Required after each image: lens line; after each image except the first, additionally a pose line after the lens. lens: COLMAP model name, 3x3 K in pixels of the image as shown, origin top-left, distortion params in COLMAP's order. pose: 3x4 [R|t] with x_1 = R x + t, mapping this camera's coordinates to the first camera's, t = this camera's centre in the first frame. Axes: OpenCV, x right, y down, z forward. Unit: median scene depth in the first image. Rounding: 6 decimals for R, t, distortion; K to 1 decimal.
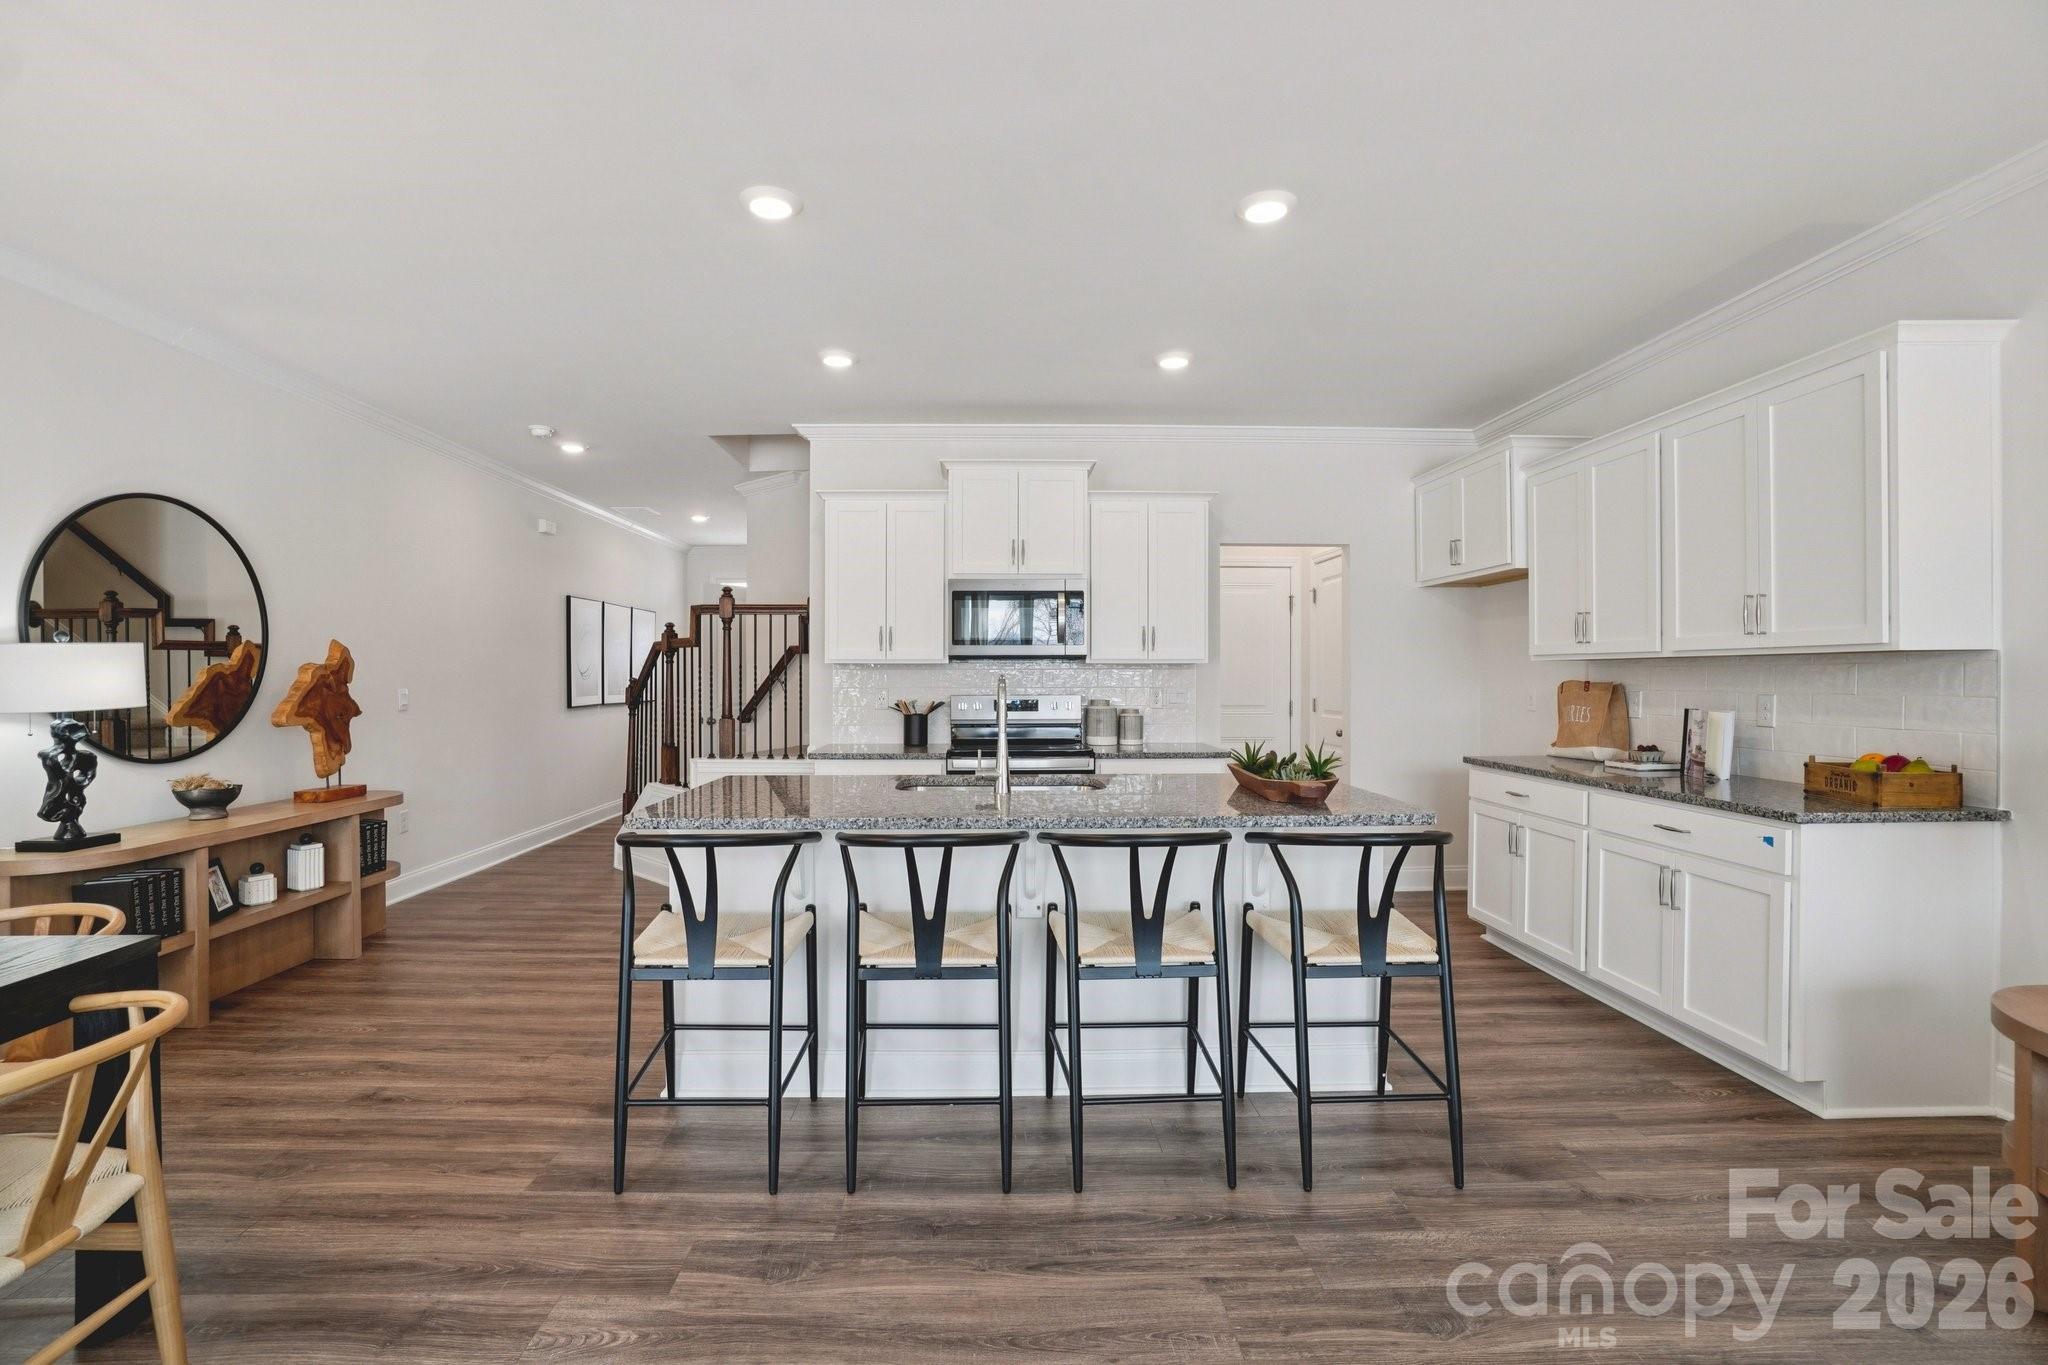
lens RADIAL K [[889.0, 0, 1024.0], [0, 889.0, 682.5], [0, 0, 1]] dist [-0.047215, 0.014687]
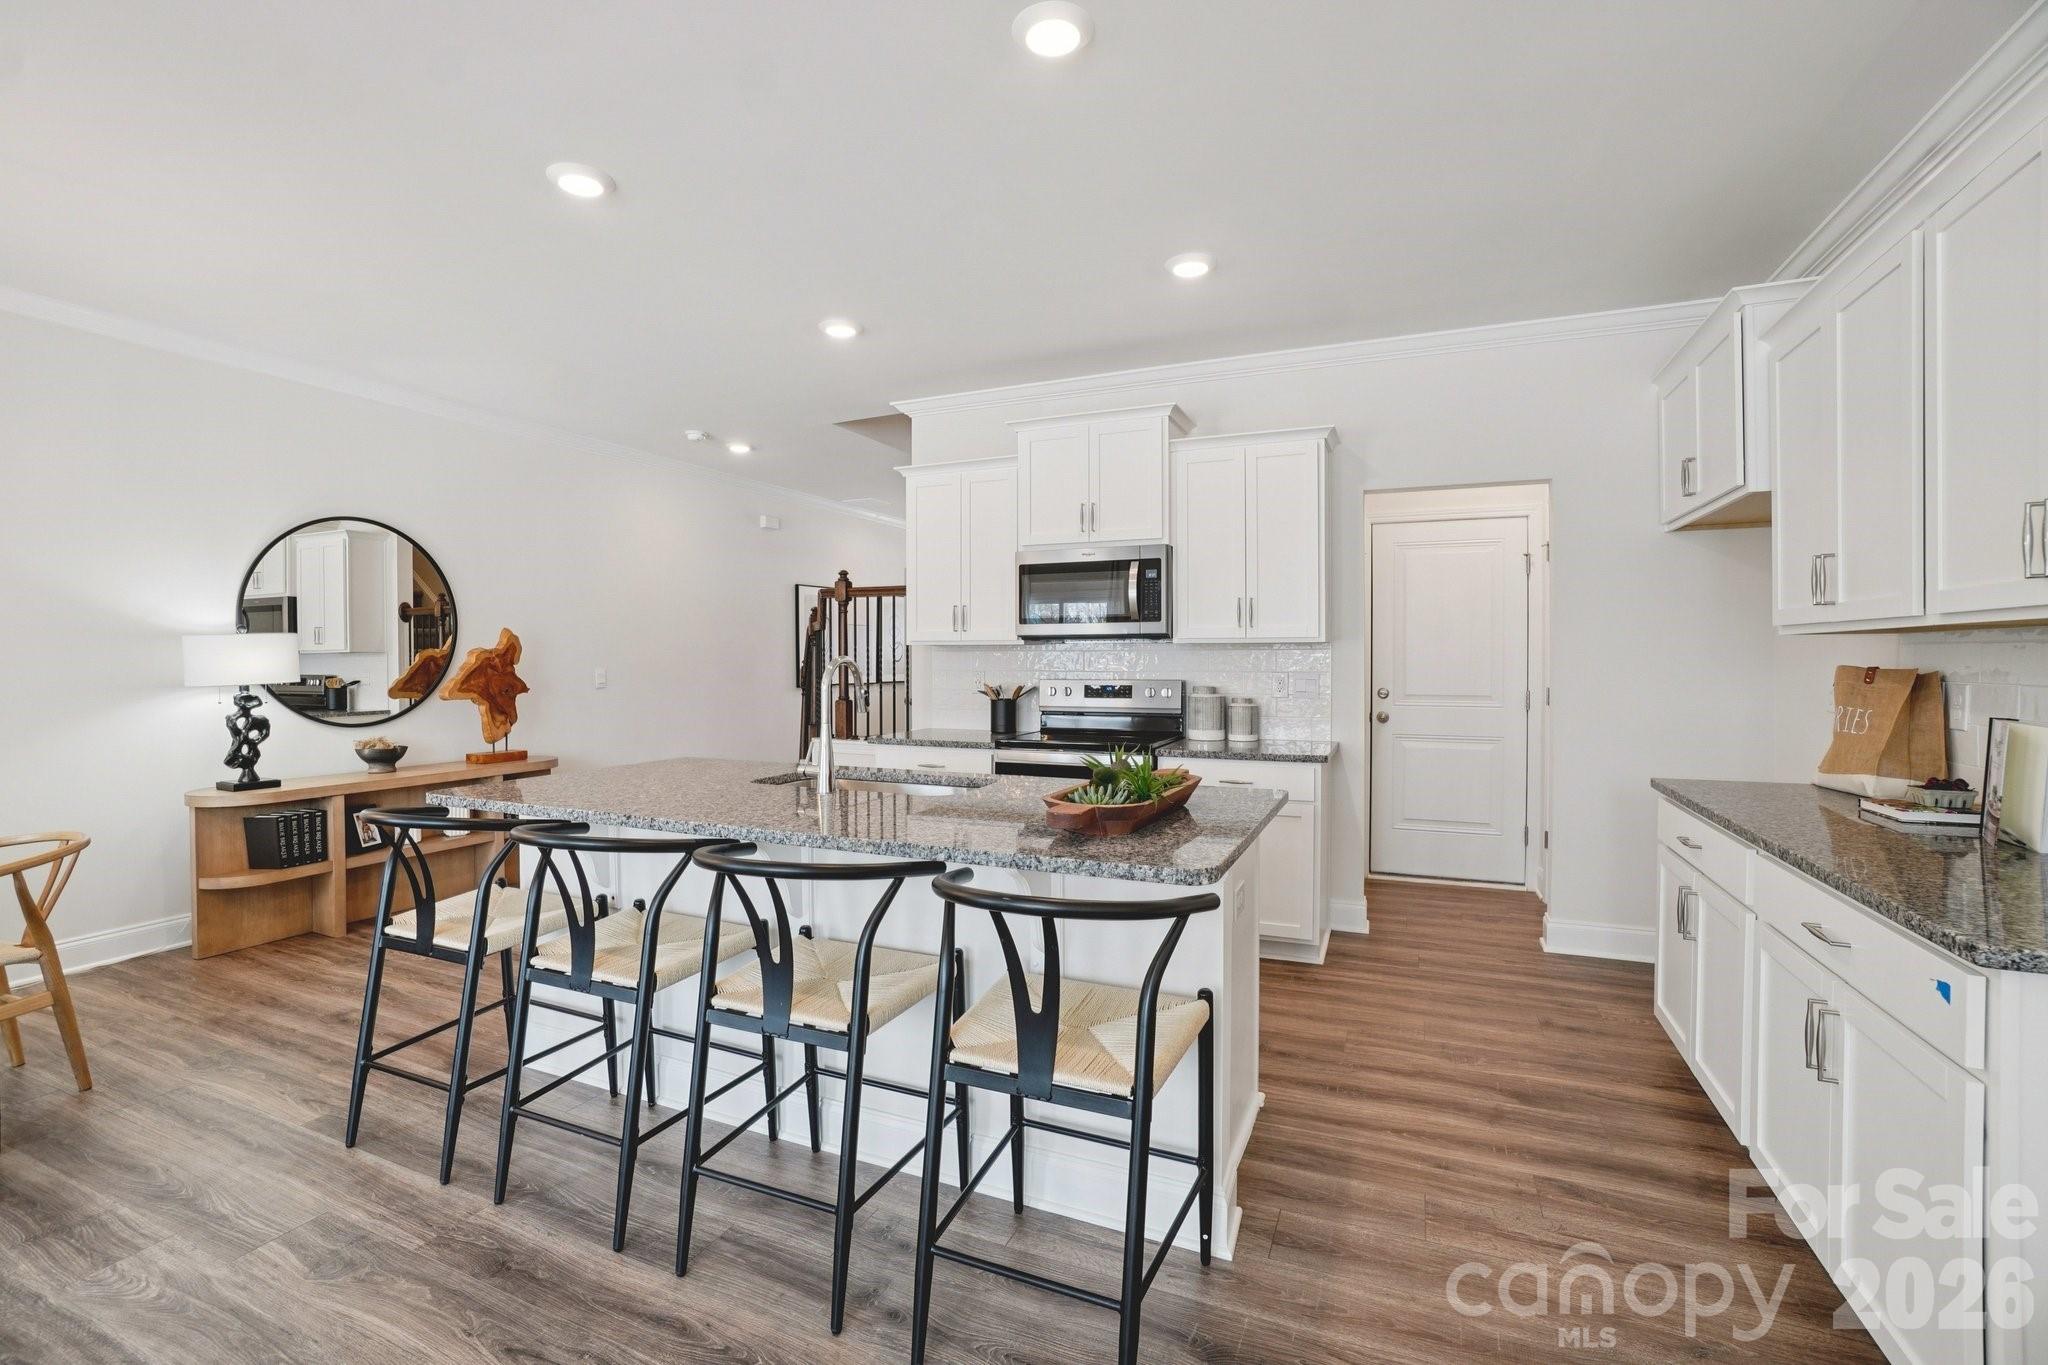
lens RADIAL K [[899.3, 0, 1023.3], [0, 899.3, 663.1], [0, 0, 1]] dist [-0.046111, 0.014631]
pose [[0.904594, 0.002244, -0.426268, 0.368751], [-0.002673, 0.999996, -0.000408, -0.002529], [0.426265, 0.001508, 0.904597, 0.195589]]
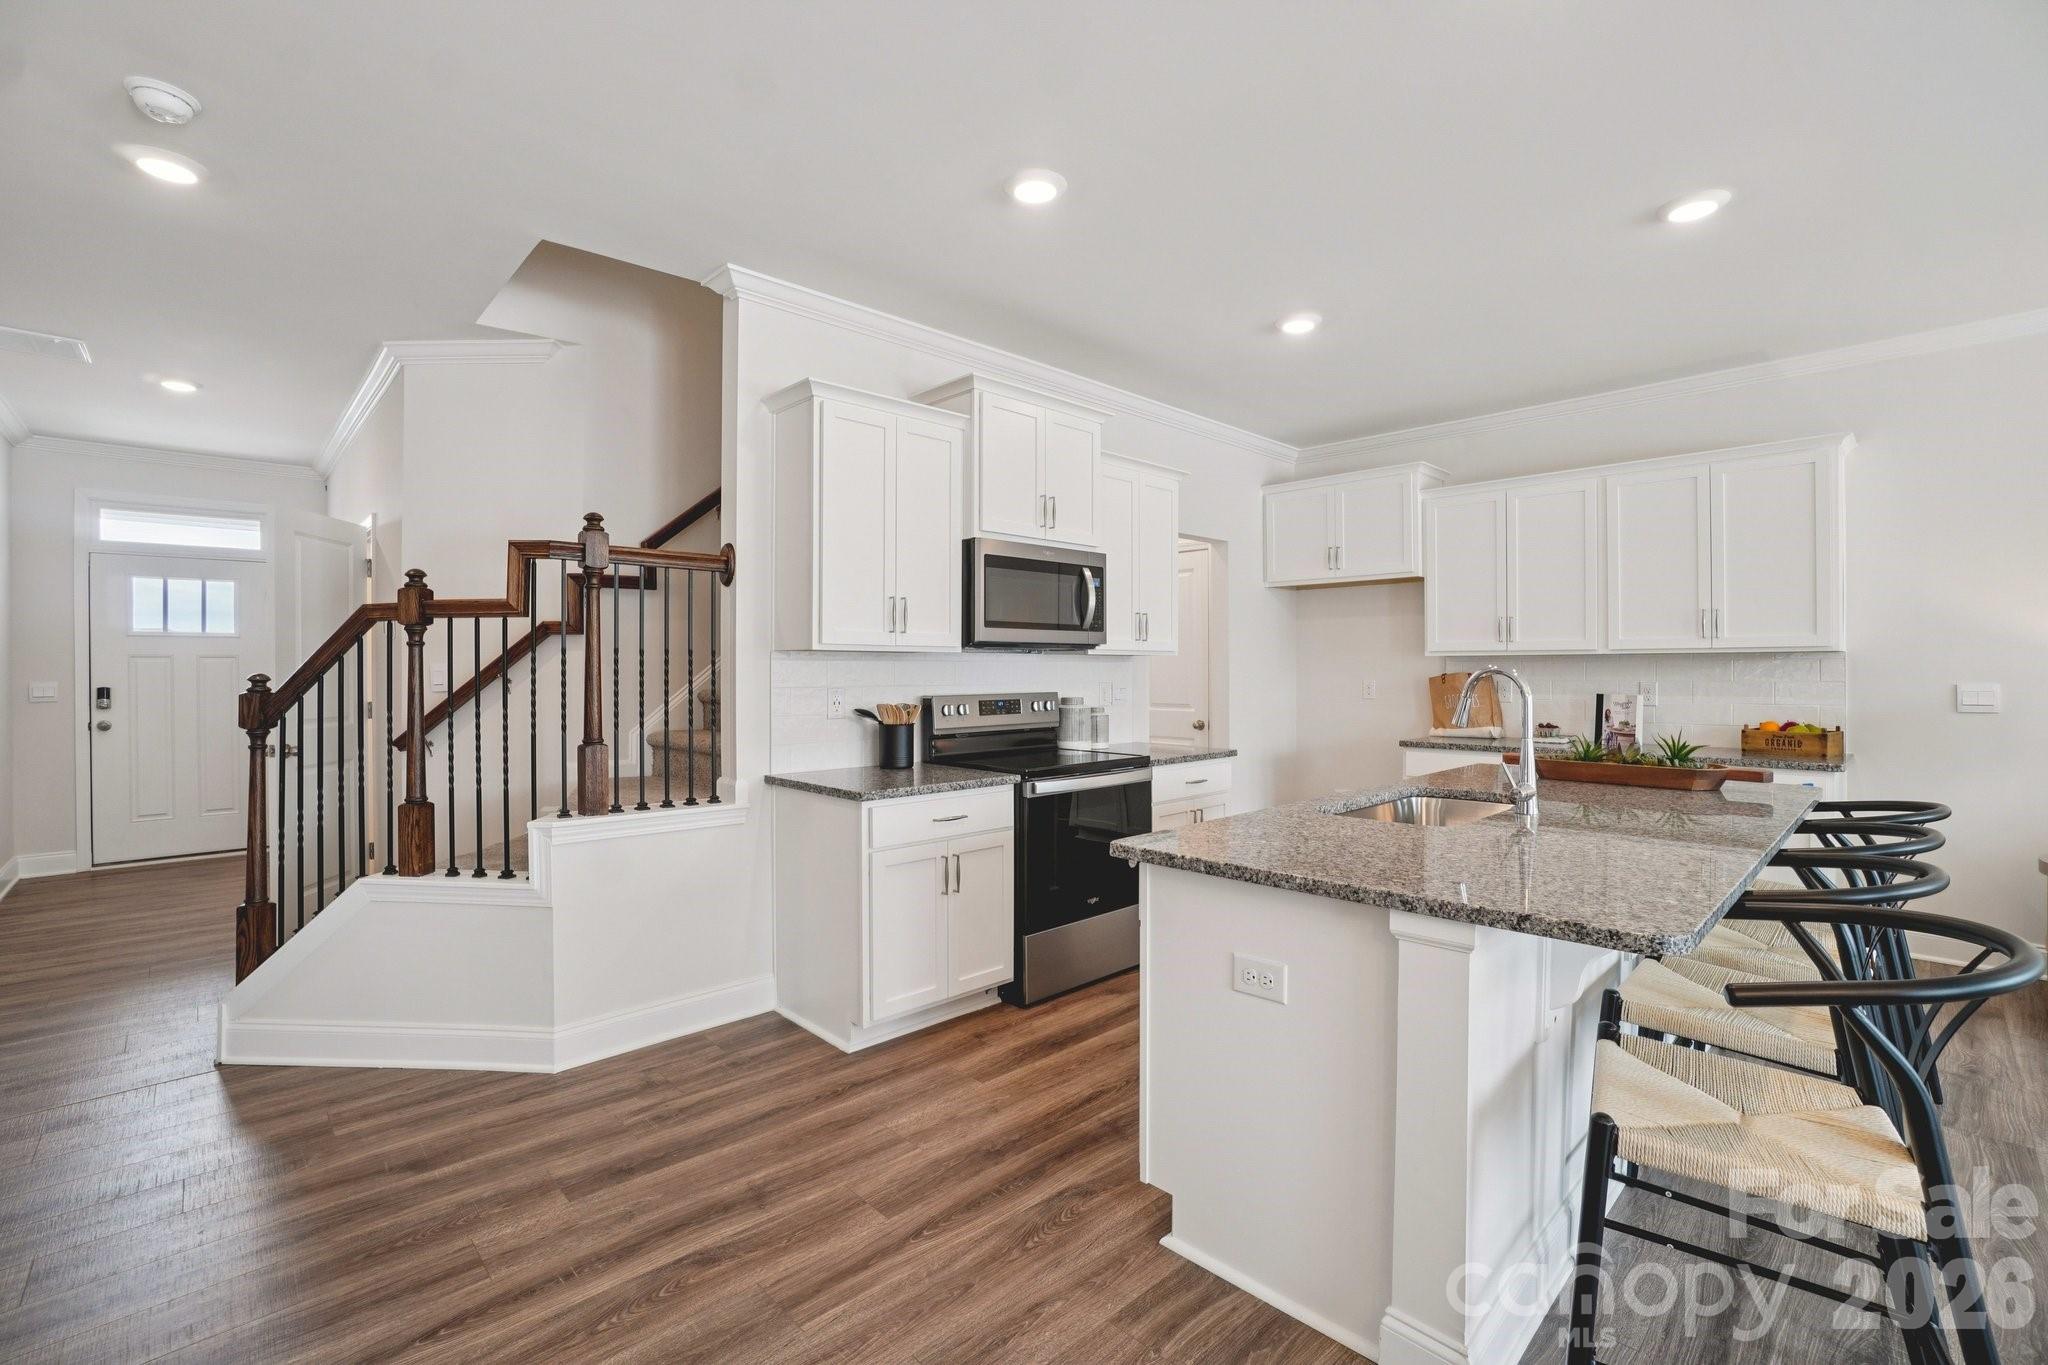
lens RADIAL K [[899.3, 0, 1023.3], [0, 899.3, 663.1], [0, 0, 1]] dist [-0.046111, 0.014631]
pose [[0.752952, 0.004837, 0.658058, -0.638016], [0.006398, 0.999872, -0.014671, -0.001335], [-0.658045, 0.015257, 0.752824, 0.488034]]
